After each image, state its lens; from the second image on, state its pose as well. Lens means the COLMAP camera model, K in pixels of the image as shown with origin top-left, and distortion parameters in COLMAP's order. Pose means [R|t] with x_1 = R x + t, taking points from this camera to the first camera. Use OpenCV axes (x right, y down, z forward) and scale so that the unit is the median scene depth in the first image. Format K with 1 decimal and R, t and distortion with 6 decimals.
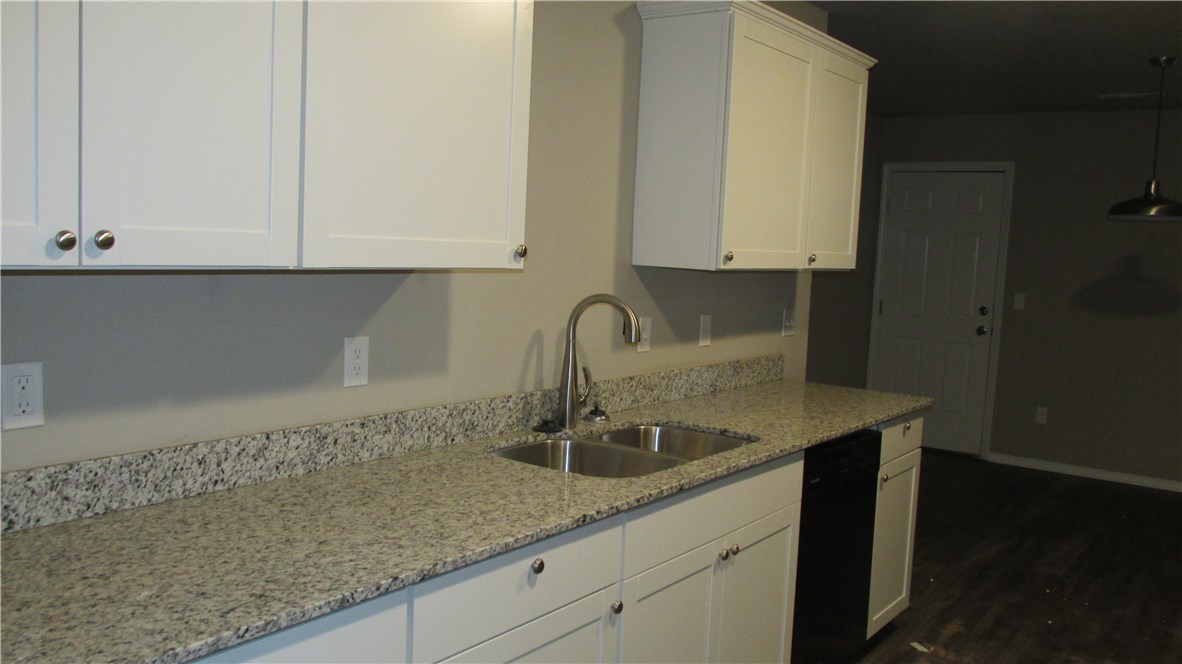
lens RADIAL K [[986.2, 0, 591.0], [0, 986.2, 332.0], [0, 0, 1]] dist [-0.027292, -0.002560]
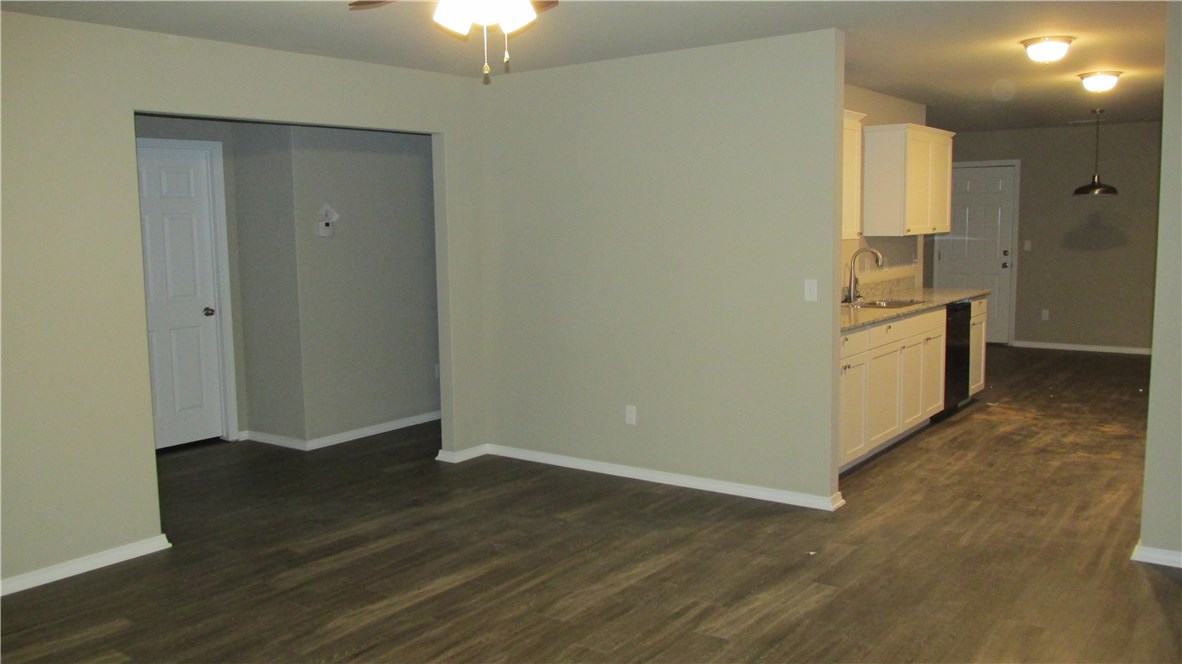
lens RADIAL K [[986.2, 0, 591.0], [0, 986.2, 332.0], [0, 0, 1]] dist [-0.027292, -0.002560]
pose [[0.998097, -0.060984, -0.009130, -0.496006], [0.061162, 0.997912, 0.020765, 0.059706], [0.007845, -0.021284, 0.999743, -1.123165]]
